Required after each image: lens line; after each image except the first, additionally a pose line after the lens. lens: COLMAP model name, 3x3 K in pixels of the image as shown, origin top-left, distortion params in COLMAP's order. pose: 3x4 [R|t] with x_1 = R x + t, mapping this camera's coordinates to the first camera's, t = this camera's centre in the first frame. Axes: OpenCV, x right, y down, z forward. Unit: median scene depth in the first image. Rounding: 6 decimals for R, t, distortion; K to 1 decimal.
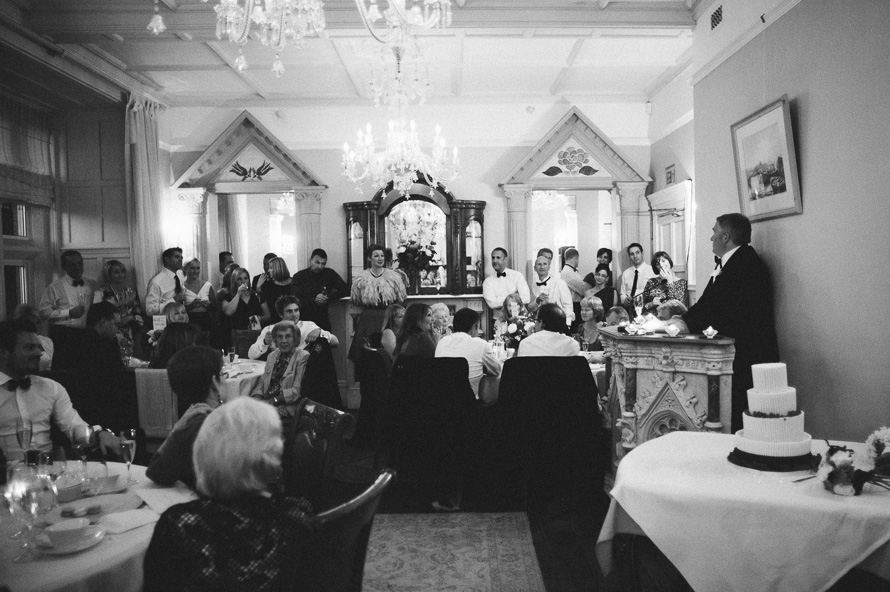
lens RADIAL K [[951.4, 0, 445.1], [0, 951.4, 296.5], [0, 0, 1]] dist [-0.087972, 0.000000]
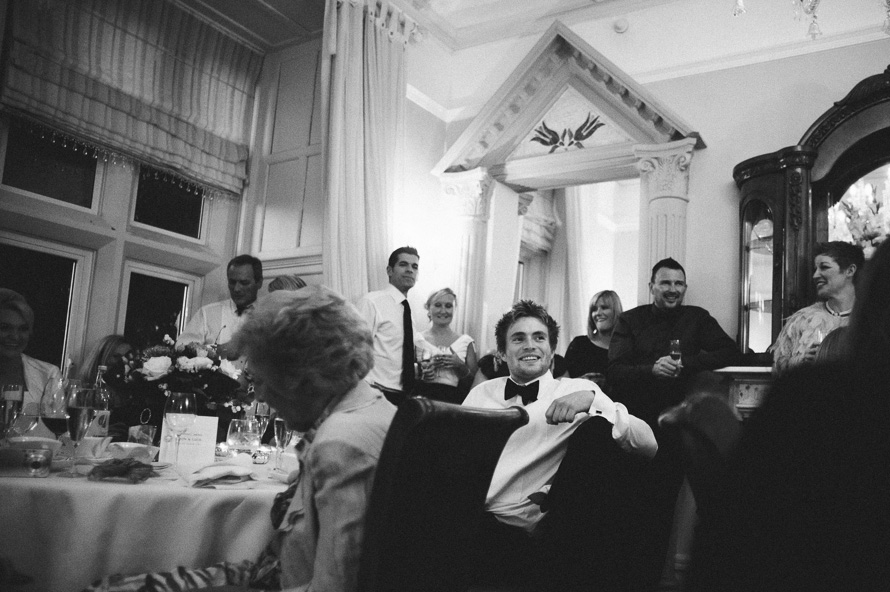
lens RADIAL K [[951.4, 0, 444.1], [0, 951.4, 298.8], [0, 0, 1]] dist [-0.087972, 0.000000]
pose [[0.912972, 0.026136, -0.407185, -0.042692], [-0.091608, 0.985599, -0.142135, 0.046810], [0.397607, 0.167067, 0.902218, 0.493597]]
